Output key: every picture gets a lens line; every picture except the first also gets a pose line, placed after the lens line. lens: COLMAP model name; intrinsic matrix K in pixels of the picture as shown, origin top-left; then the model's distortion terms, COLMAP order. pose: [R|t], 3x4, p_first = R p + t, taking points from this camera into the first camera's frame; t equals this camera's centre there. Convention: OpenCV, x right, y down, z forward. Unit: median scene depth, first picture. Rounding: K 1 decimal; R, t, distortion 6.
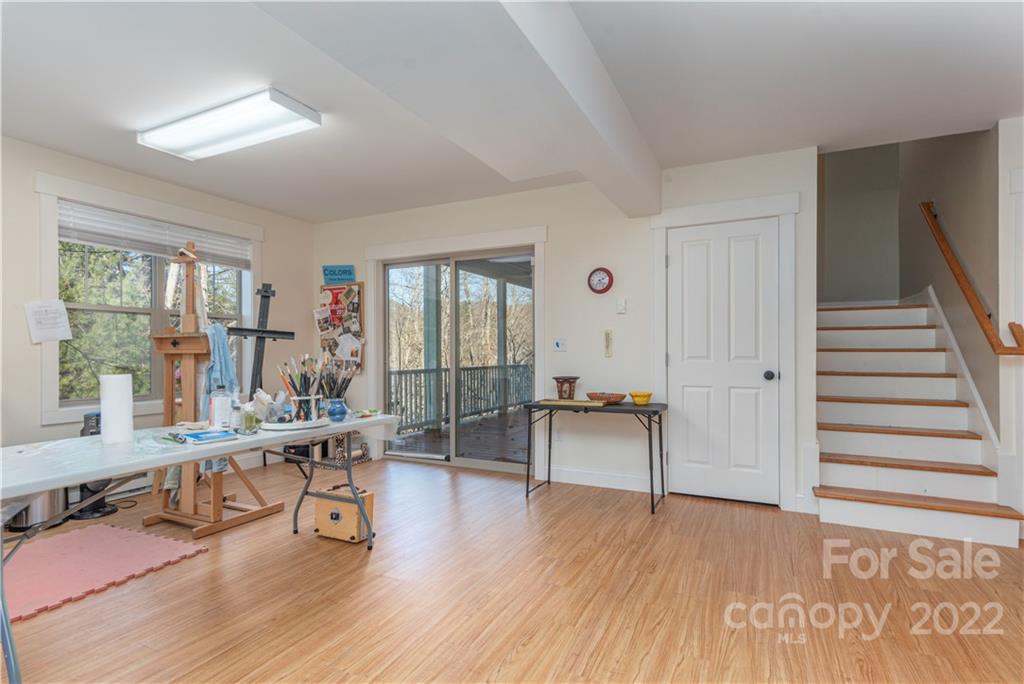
lens RADIAL K [[509.0, 0, 512.0], [0, 509.0, 342.0], [0, 0, 1]] dist [-0.023078, 0.000349]
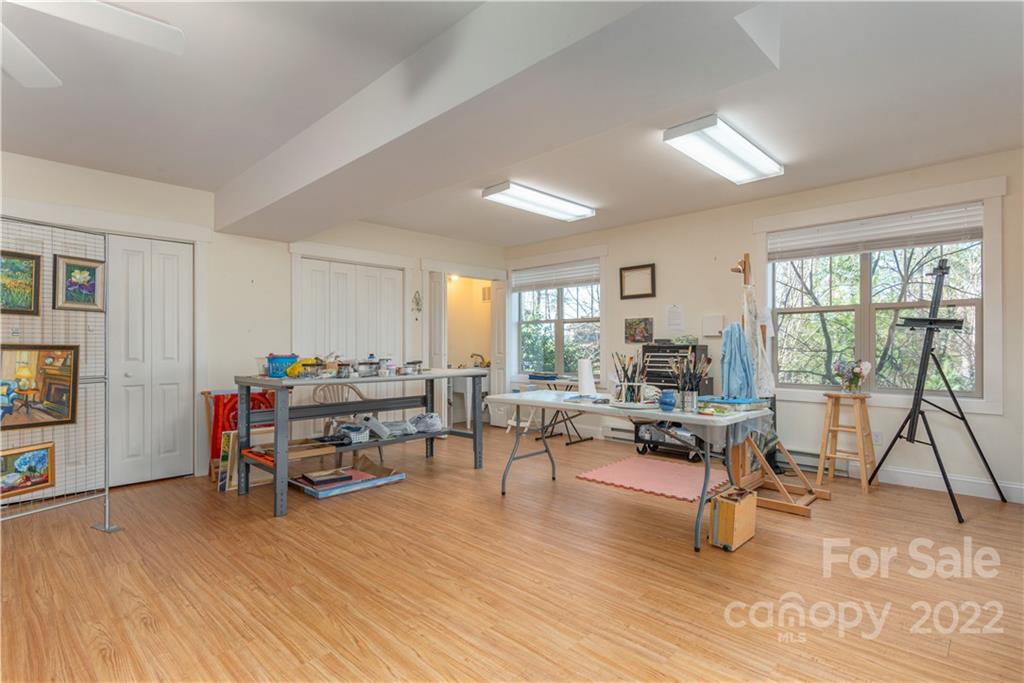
lens RADIAL K [[509.0, 0, 512.0], [0, 509.0, 341.5], [0, 0, 1]] dist [-0.023078, 0.000349]
pose [[-0.334885, -0.009319, -0.942213, 0.750572], [0.019300, 0.999673, -0.016747, 0.018422], [0.942061, -0.023793, -0.334596, 0.998532]]
